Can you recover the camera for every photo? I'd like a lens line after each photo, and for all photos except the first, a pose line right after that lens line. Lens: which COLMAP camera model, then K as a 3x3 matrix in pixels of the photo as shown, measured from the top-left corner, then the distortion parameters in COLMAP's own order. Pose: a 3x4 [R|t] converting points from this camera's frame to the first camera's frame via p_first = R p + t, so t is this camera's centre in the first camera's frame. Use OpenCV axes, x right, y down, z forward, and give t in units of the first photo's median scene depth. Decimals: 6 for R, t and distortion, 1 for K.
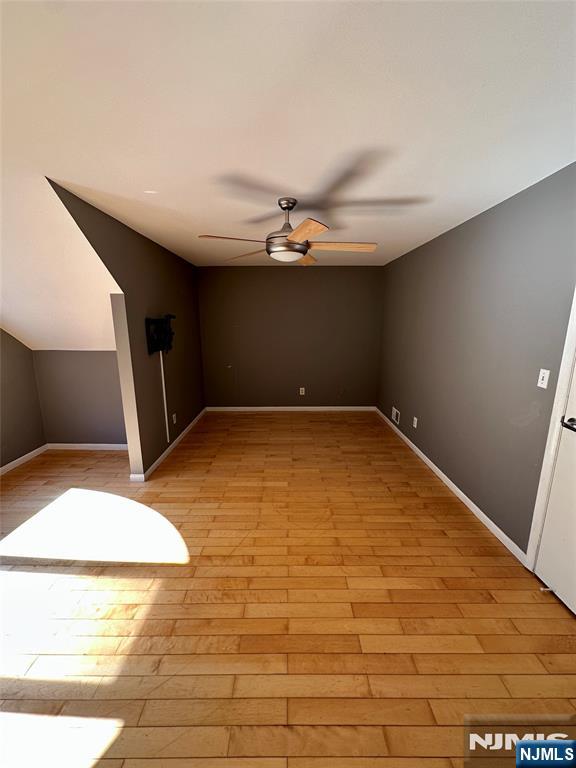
lens RADIAL K [[309.4, 0, 290.3], [0, 309.4, 385.3], [0, 0, 1]] dist [-0.001307, -0.000015]
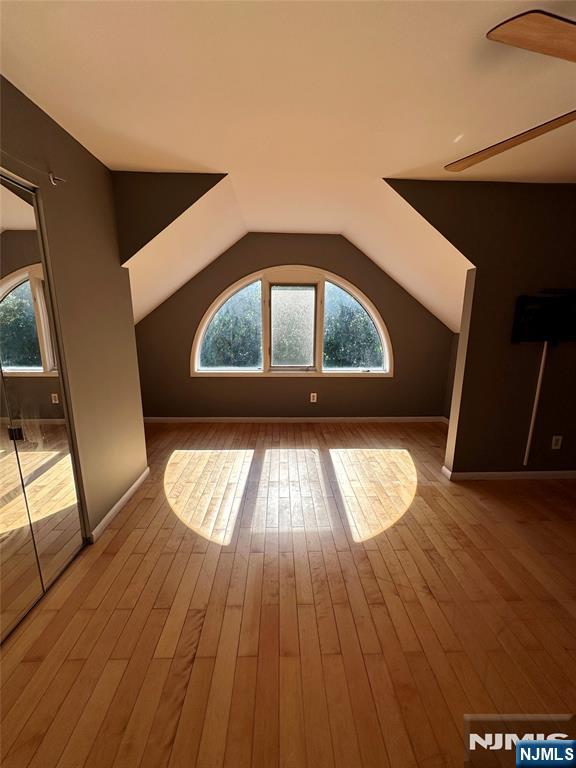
lens RADIAL K [[309.4, 0, 290.3], [0, 309.4, 385.3], [0, 0, 1]] dist [-0.001307, -0.000015]
pose [[0.004372, 0.206507, -0.978435, 0.392095], [-0.213432, 0.956092, 0.200837, -0.038869], [0.976948, 0.207951, 0.048255, 0.500089]]
